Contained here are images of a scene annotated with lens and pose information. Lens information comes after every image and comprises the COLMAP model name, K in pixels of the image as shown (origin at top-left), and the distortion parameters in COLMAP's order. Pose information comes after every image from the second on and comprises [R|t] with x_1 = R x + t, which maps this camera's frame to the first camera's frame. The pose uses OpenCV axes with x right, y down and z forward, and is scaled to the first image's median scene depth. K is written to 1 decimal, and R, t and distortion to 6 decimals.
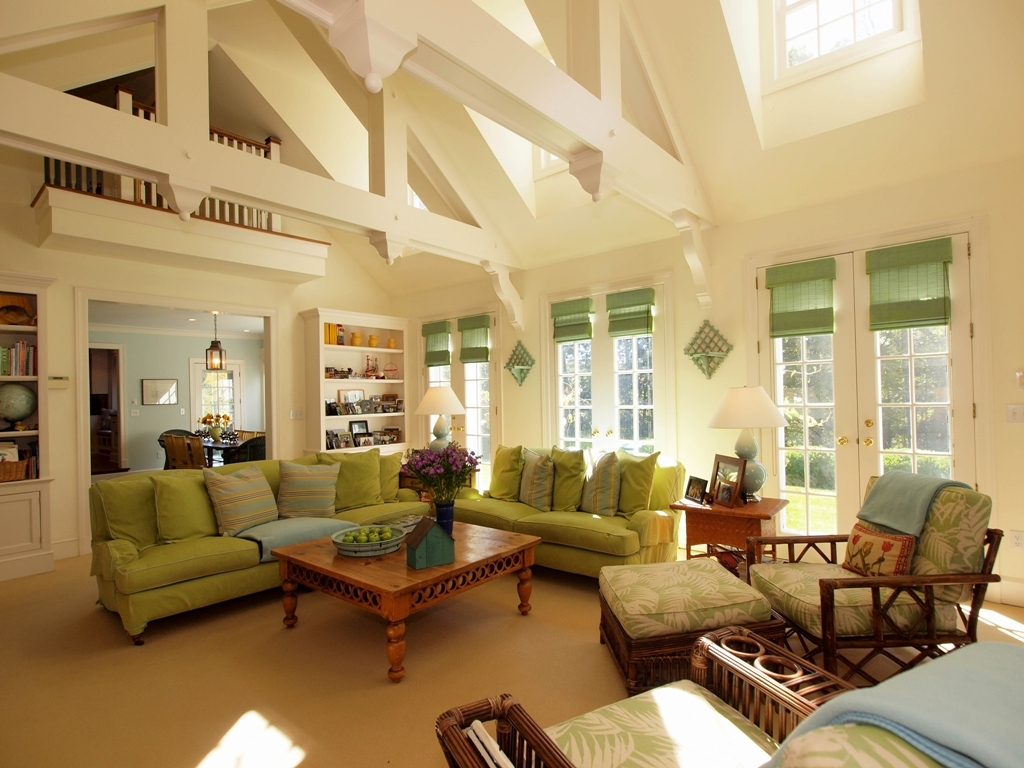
lens RADIAL K [[537.5, 0, 514.1], [0, 537.5, 385.8], [0, 0, 1]] dist [-0.017141, 0.000691]
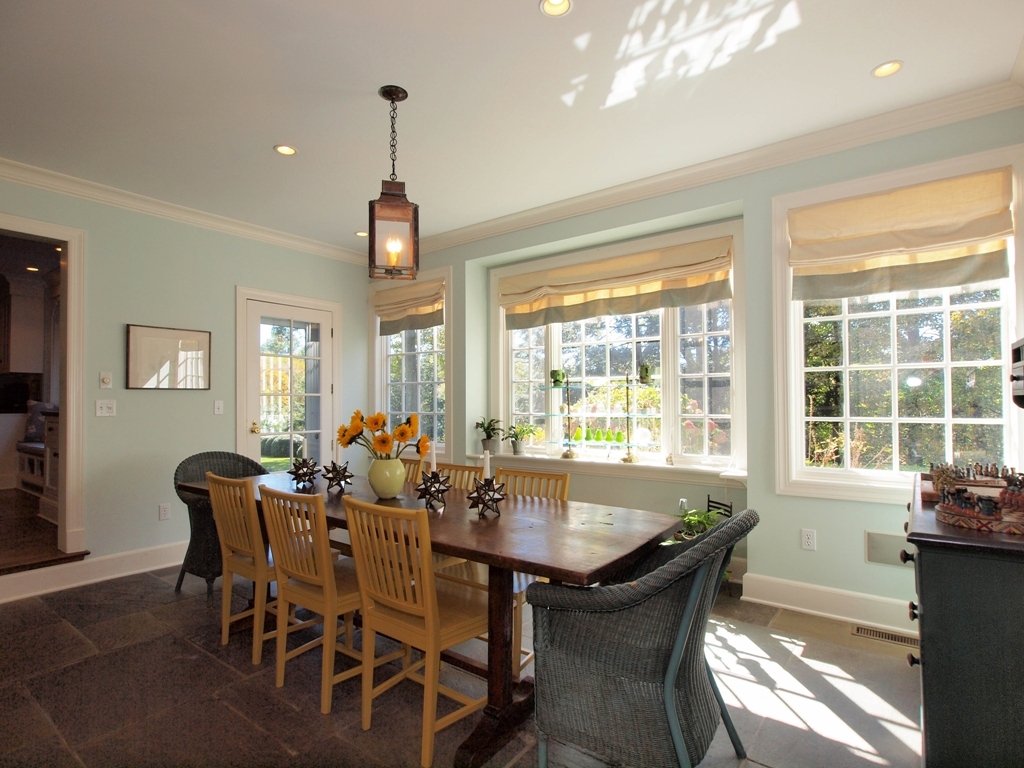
lens RADIAL K [[537.5, 0, 510.0], [0, 537.5, 388.6], [0, 0, 1]] dist [-0.017141, 0.000691]
pose [[0.997919, 0.020816, 0.061021, -0.383905], [-0.020233, 0.999744, -0.010153, 0.030144], [-0.061216, 0.008898, 0.998085, 0.516535]]
